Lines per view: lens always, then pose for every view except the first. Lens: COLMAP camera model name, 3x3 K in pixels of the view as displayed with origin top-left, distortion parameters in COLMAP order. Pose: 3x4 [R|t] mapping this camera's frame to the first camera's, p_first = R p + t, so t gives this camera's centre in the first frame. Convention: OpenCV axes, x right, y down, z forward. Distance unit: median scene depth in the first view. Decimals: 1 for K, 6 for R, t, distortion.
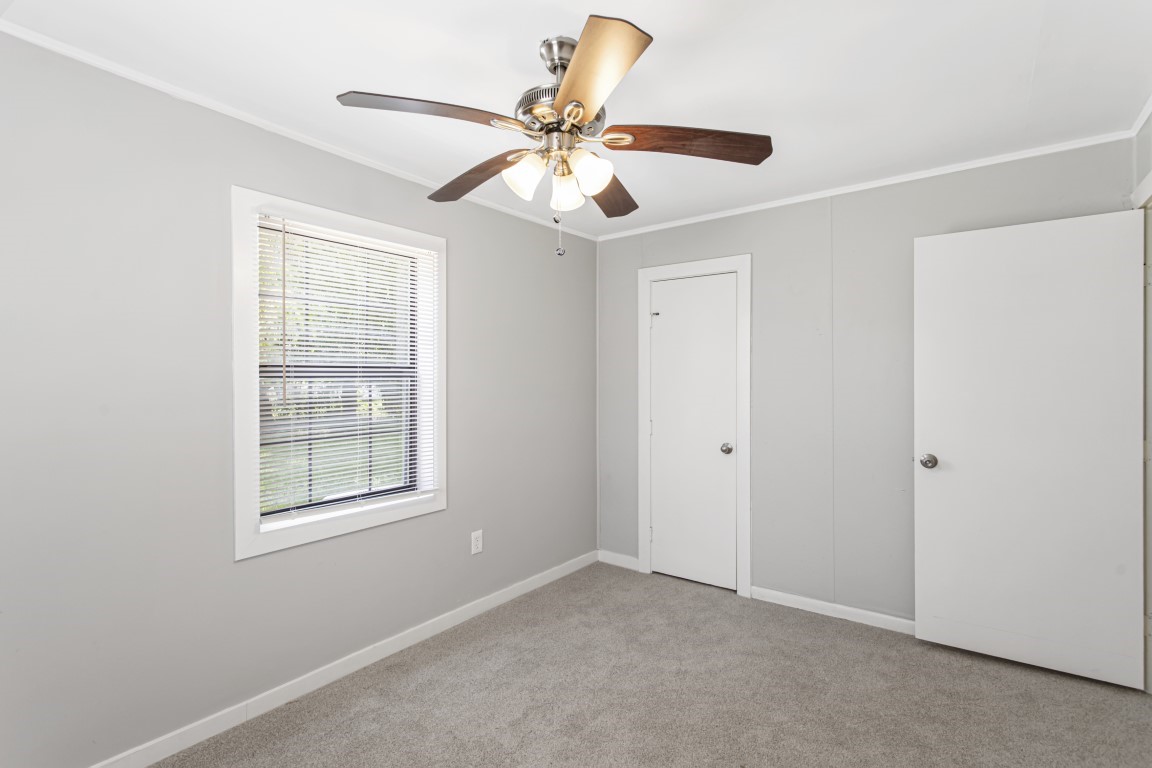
lens RADIAL K [[545.2, 0, 570.0], [0, 545.2, 384.8], [0, 0, 1]] dist [0.006010, -0.000913]
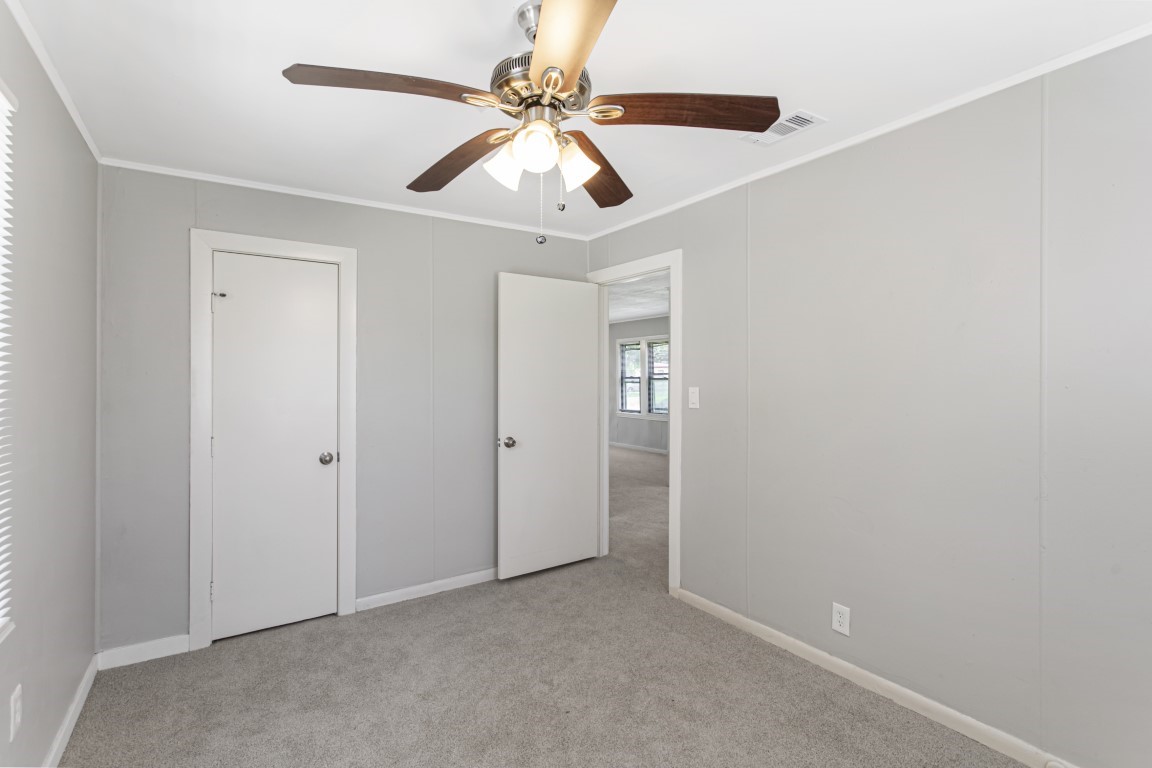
lens RADIAL K [[545.2, 0, 571.6], [0, 545.2, 379.4], [0, 0, 1]] dist [0.006010, -0.000913]
pose [[0.333494, -0.000783, 0.942752, -0.469018], [0.010896, 0.999936, -0.003023, -0.006485], [-0.942689, 0.011280, 0.333481, 0.353993]]
